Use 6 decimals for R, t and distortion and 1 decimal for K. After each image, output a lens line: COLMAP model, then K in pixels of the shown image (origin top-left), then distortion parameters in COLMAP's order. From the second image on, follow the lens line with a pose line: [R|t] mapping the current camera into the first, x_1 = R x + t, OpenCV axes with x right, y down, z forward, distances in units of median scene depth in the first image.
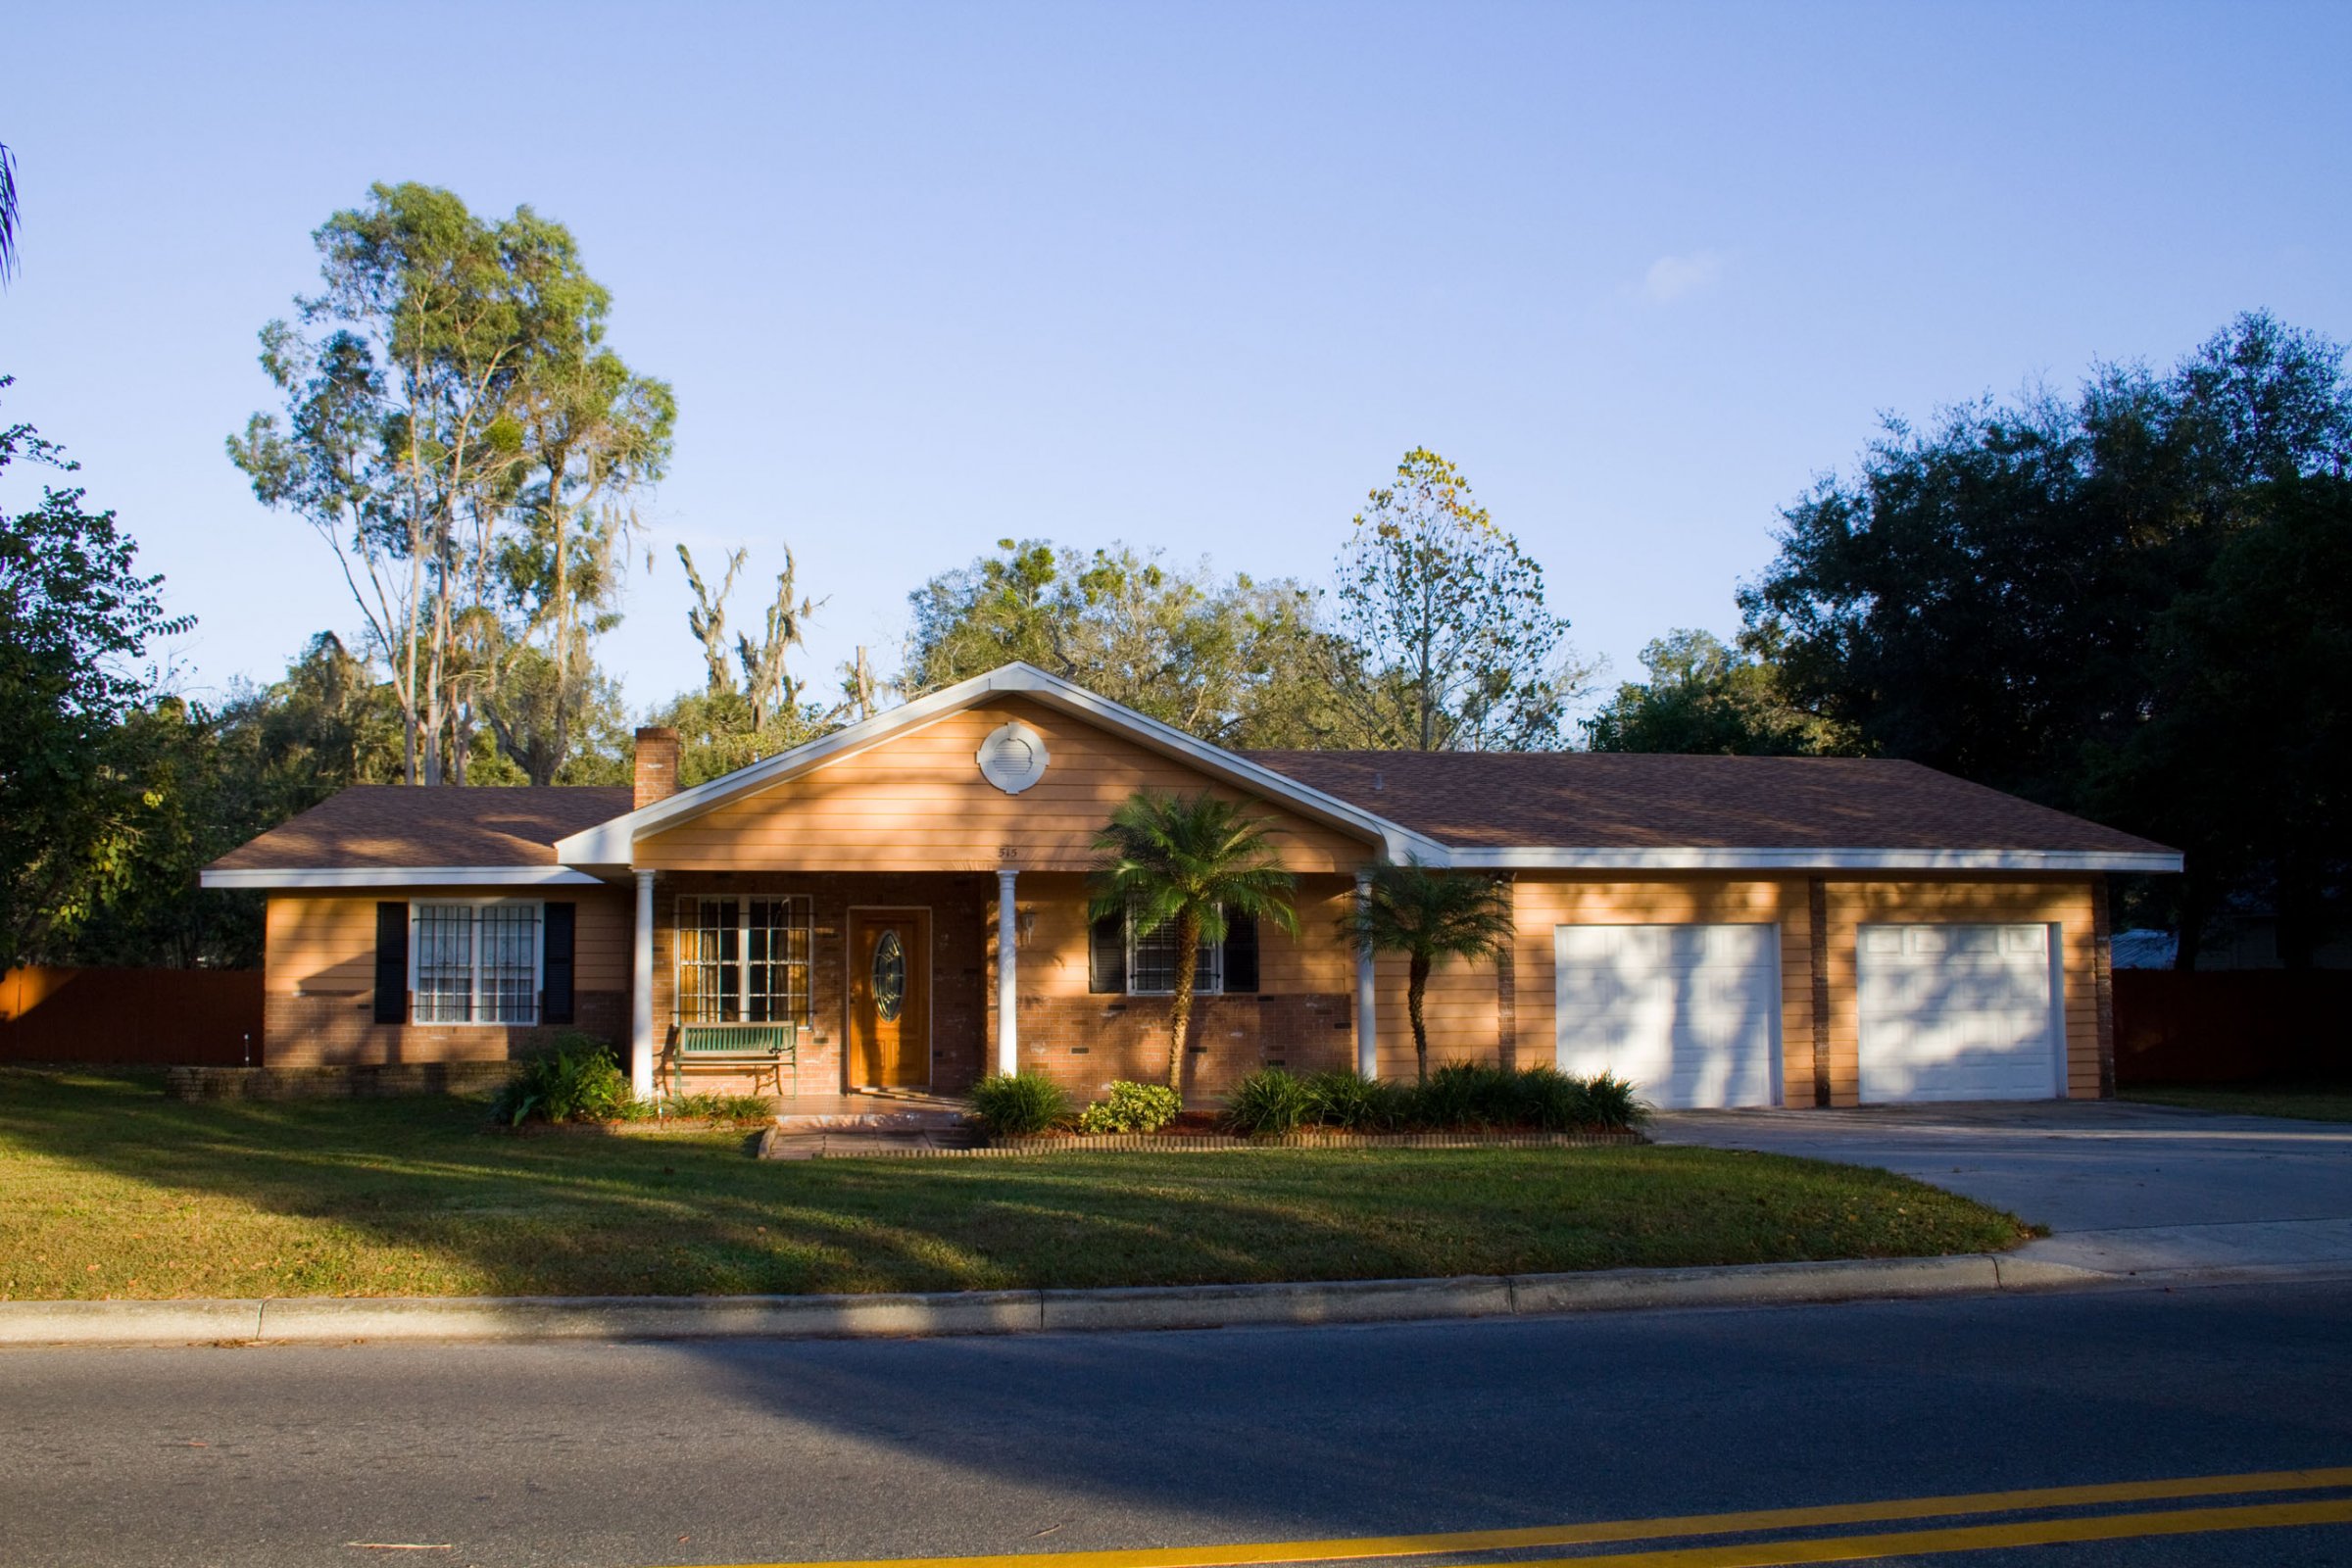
lens RADIAL K [[1935.8, 0, 1176.0], [0, 1935.8, 784.0], [0, 0, 1]] dist [-0.158875, 0.147208]
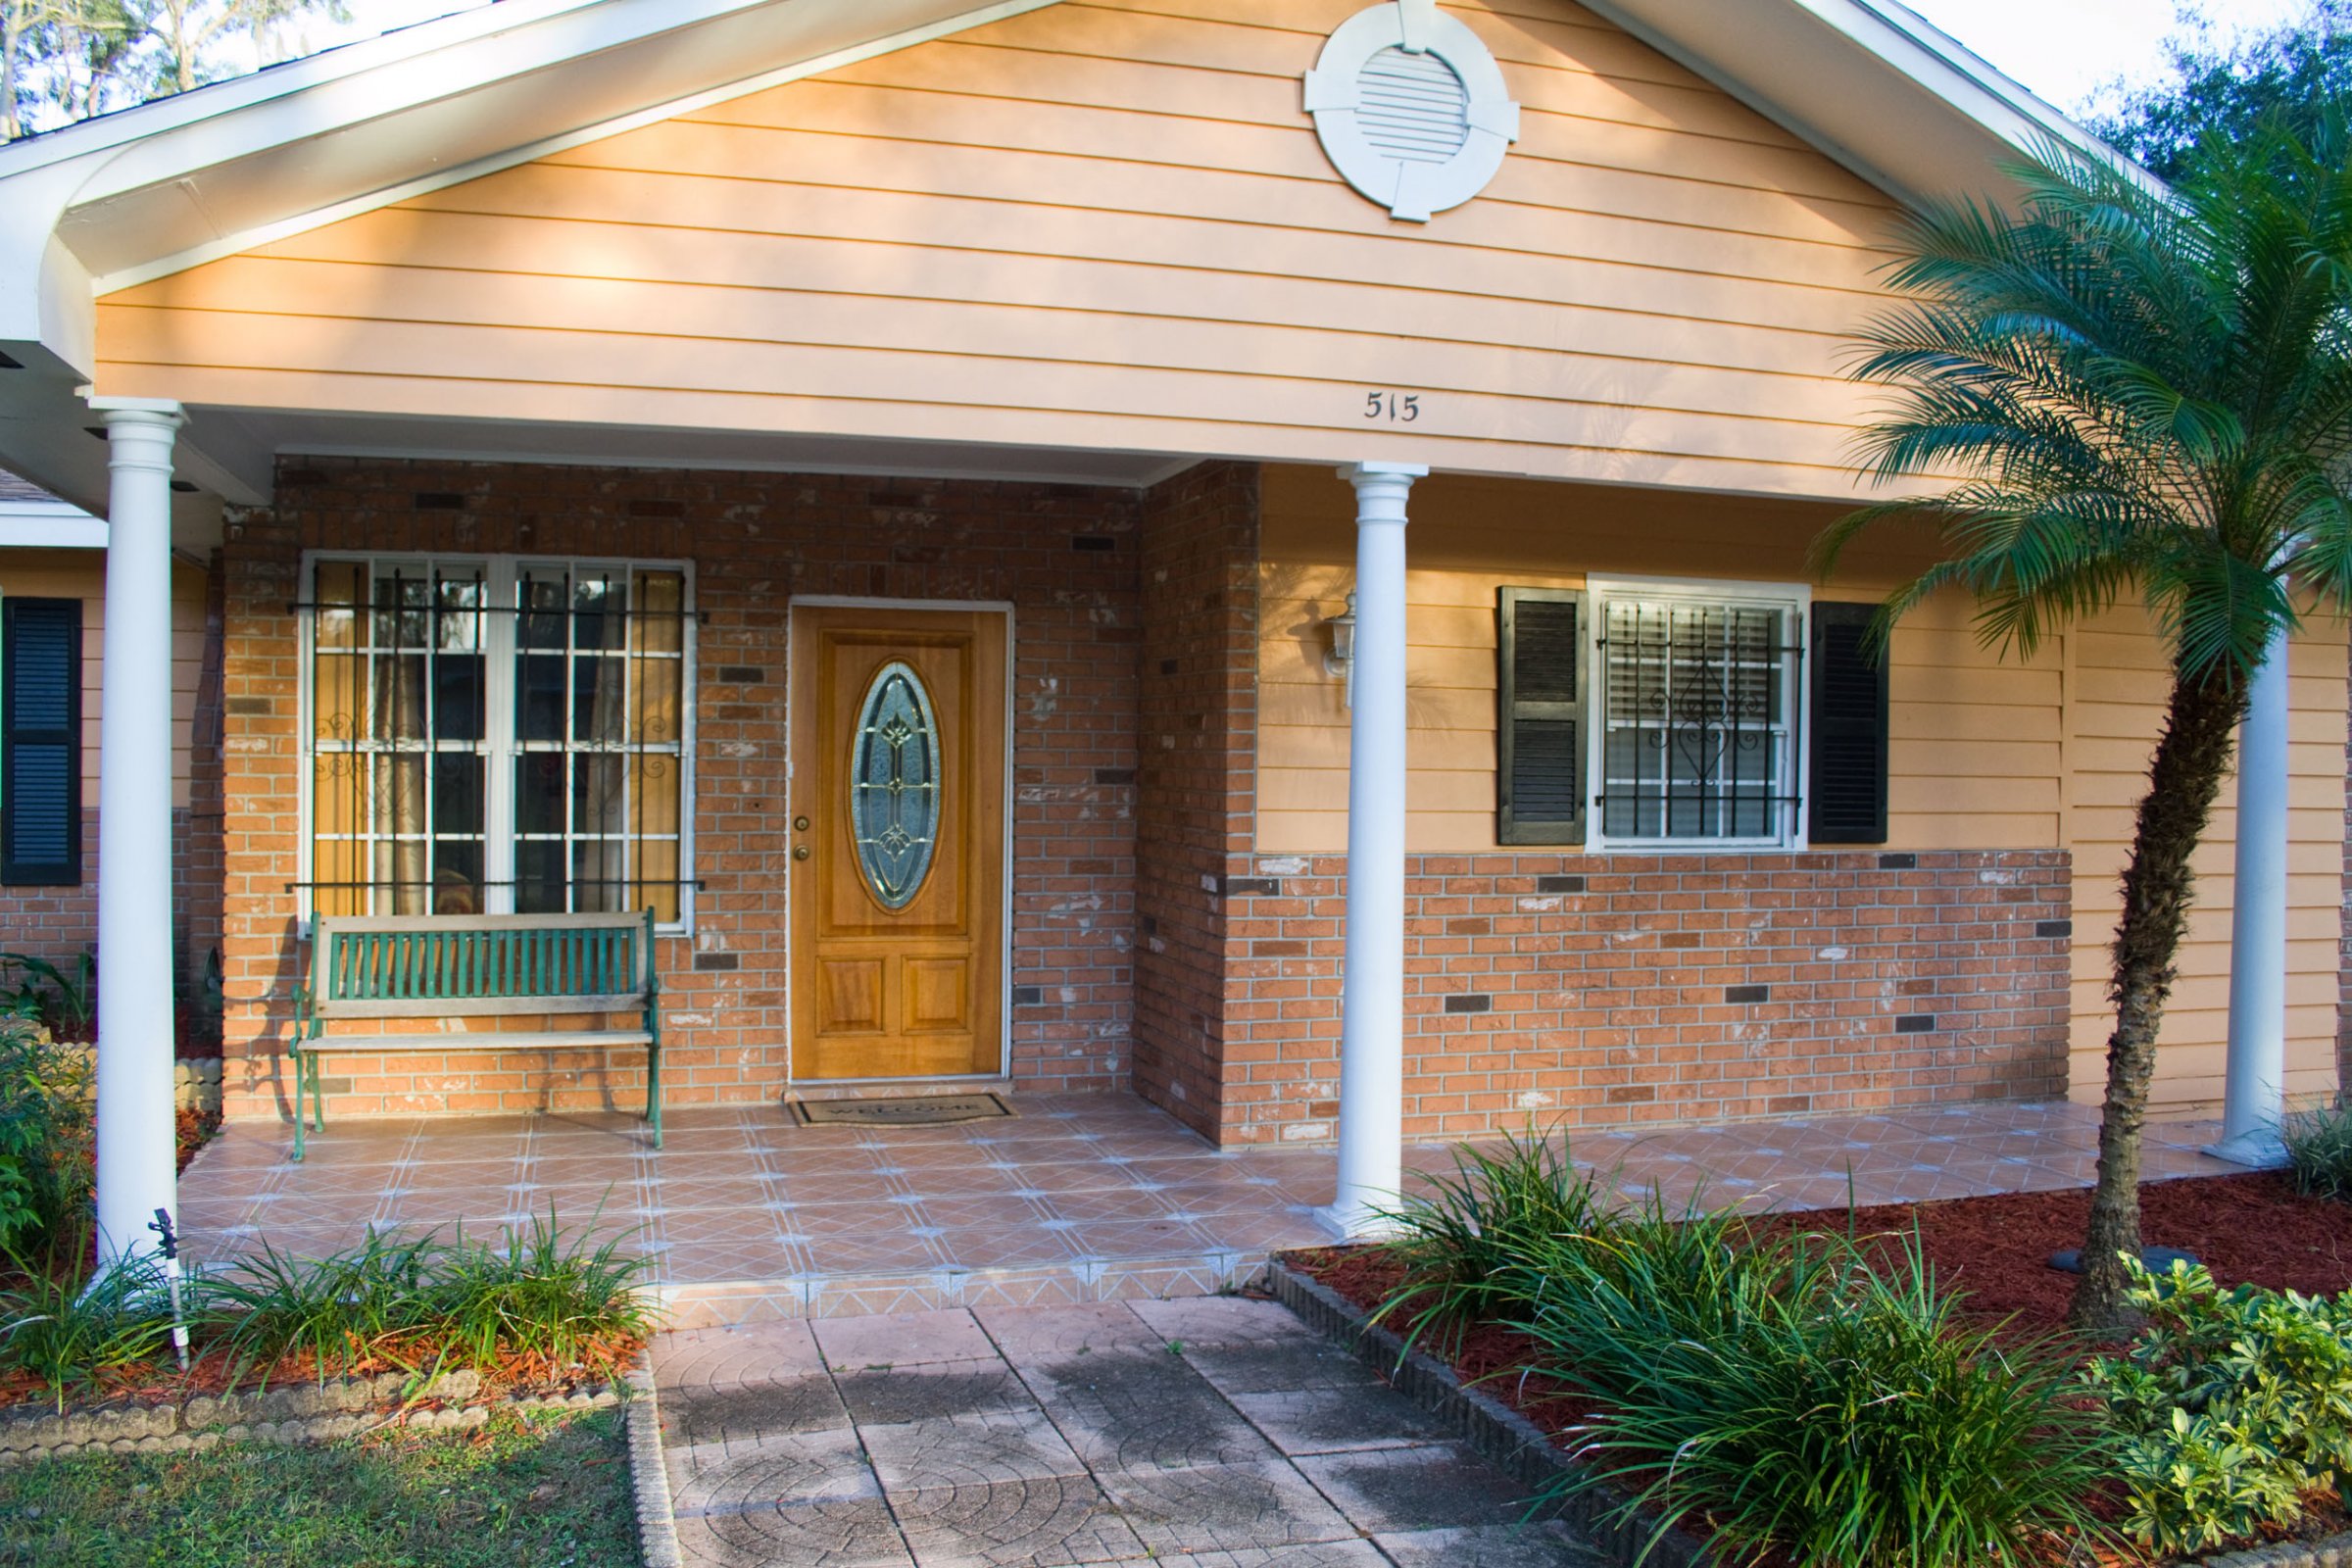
lens RADIAL K [[1935.8, 0, 1176.0], [0, 1935.8, 784.0], [0, 0, 1]] dist [-0.158875, 0.147208]
pose [[0.990348, 0.017116, 0.137541, -0.150300], [-0.031914, 0.993841, 0.106117, 0.059026], [-0.134878, -0.109482, 0.984795, 0.639200]]
